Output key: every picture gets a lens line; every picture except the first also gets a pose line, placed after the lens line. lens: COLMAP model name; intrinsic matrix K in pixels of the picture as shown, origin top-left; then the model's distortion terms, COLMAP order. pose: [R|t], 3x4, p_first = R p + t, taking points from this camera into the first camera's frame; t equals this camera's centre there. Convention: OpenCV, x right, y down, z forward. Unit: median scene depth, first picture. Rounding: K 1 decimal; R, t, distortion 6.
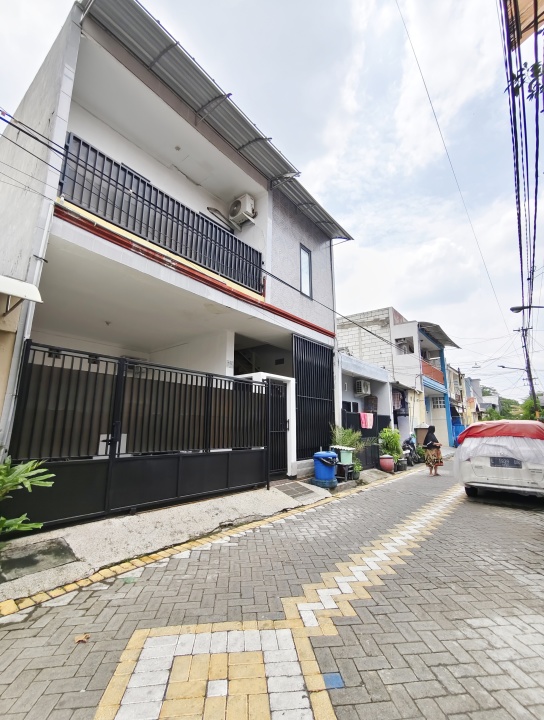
lens RADIAL K [[331.1, 0, 281.0], [0, 331.1, 358.5], [0, 0, 1]] dist [-0.044788, 0.030768]
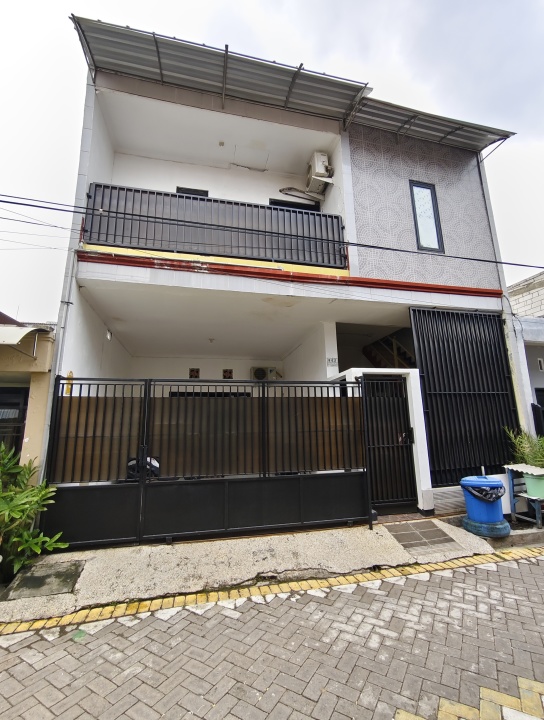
lens RADIAL K [[331.1, 0, 281.0], [0, 331.1, 358.5], [0, 0, 1]] dist [-0.044788, 0.030768]
pose [[0.776635, -0.146442, -0.612694, 0.329271], [0.153195, 0.987312, -0.041794, 0.030776], [0.611040, -0.061403, 0.789215, 0.363167]]
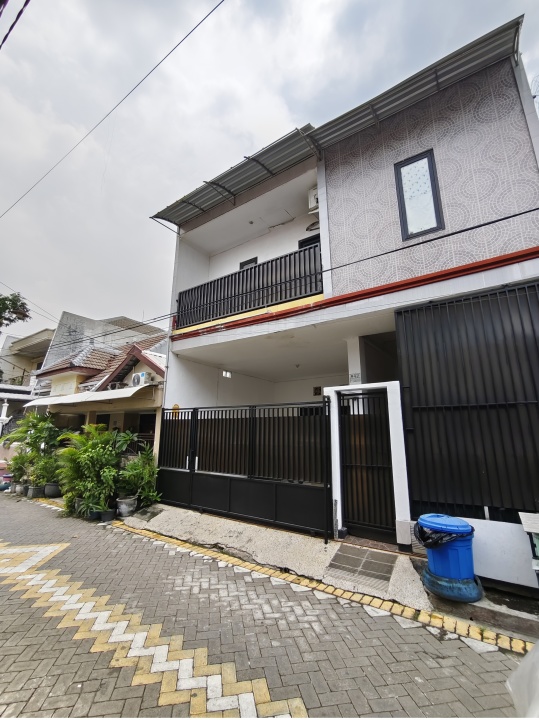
lens RADIAL K [[327.0, 0, 269.5], [0, 327.0, 360.0], [0, 0, 1]] dist [-0.053820, 0.031696]
pose [[0.041627, -0.231713, -0.971893, 0.839074], [0.192264, 0.956414, -0.219788, 0.146709], [0.980460, -0.177711, 0.084363, 0.966243]]
